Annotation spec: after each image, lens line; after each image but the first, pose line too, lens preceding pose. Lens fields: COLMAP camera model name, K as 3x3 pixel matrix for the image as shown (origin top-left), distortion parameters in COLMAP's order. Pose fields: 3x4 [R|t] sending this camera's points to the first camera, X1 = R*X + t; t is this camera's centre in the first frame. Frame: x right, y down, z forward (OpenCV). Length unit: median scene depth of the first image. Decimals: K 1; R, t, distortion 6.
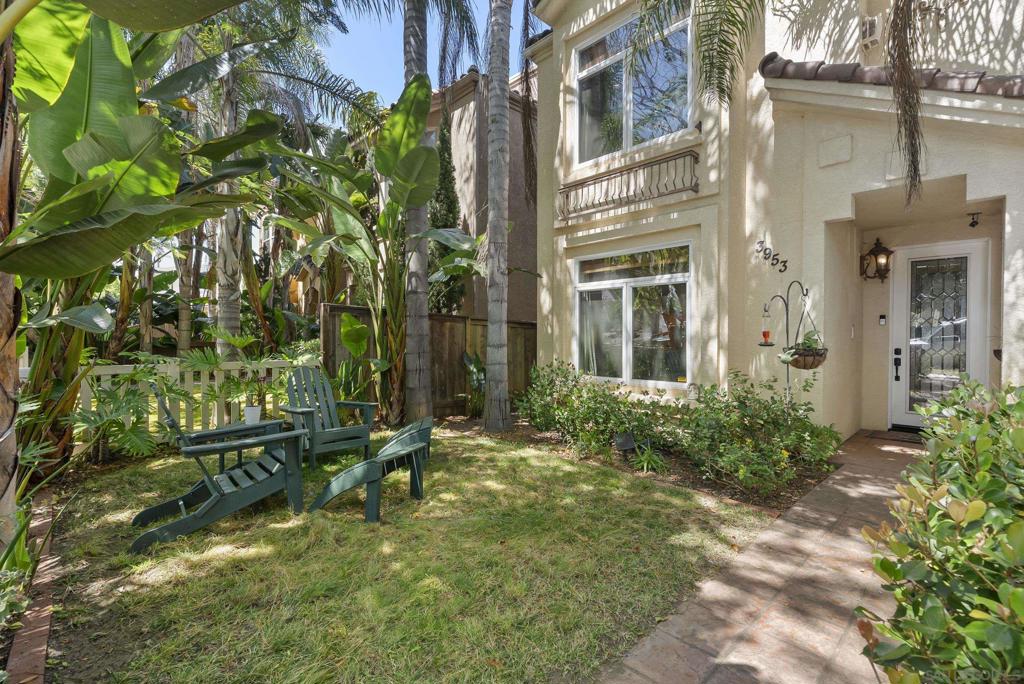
lens RADIAL K [[463.6, 0, 512.0], [0, 463.6, 342.0], [0, 0, 1]] dist [-0.011762, 0.006801]
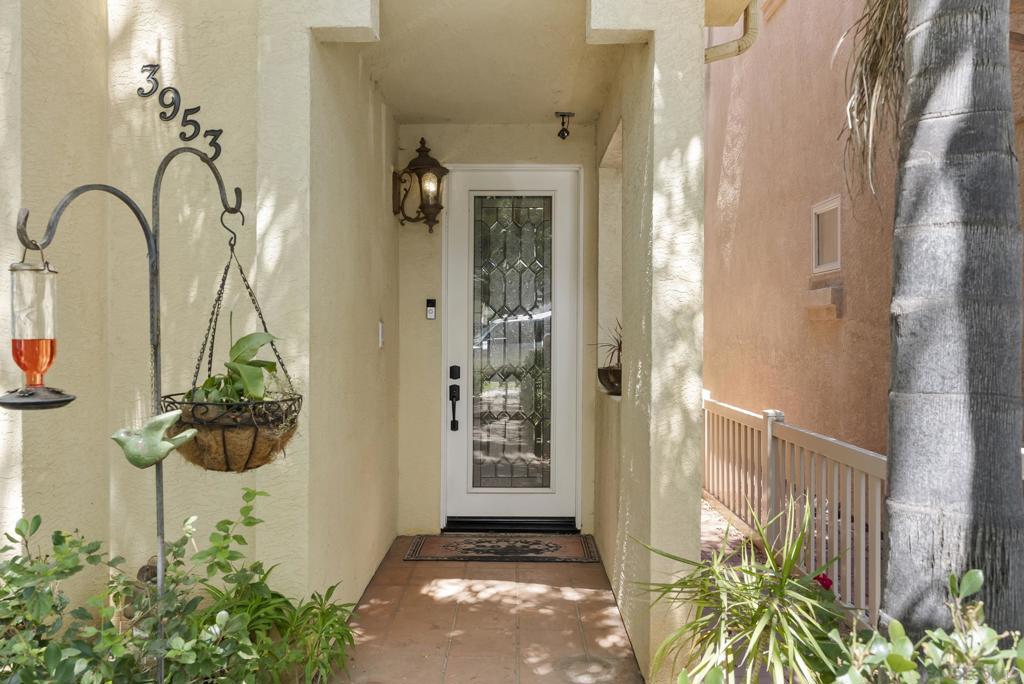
lens RADIAL K [[819.1, 0, 512.0], [0, 819.1, 342.0], [0, 0, 1]] dist [0.004889, 0.000668]
pose [[0.707213, -0.003586, 0.706991, 0.256582], [0.006787, 0.999975, -0.001717, -0.011182], [-0.706968, 0.006013, 0.707220, 0.334307]]
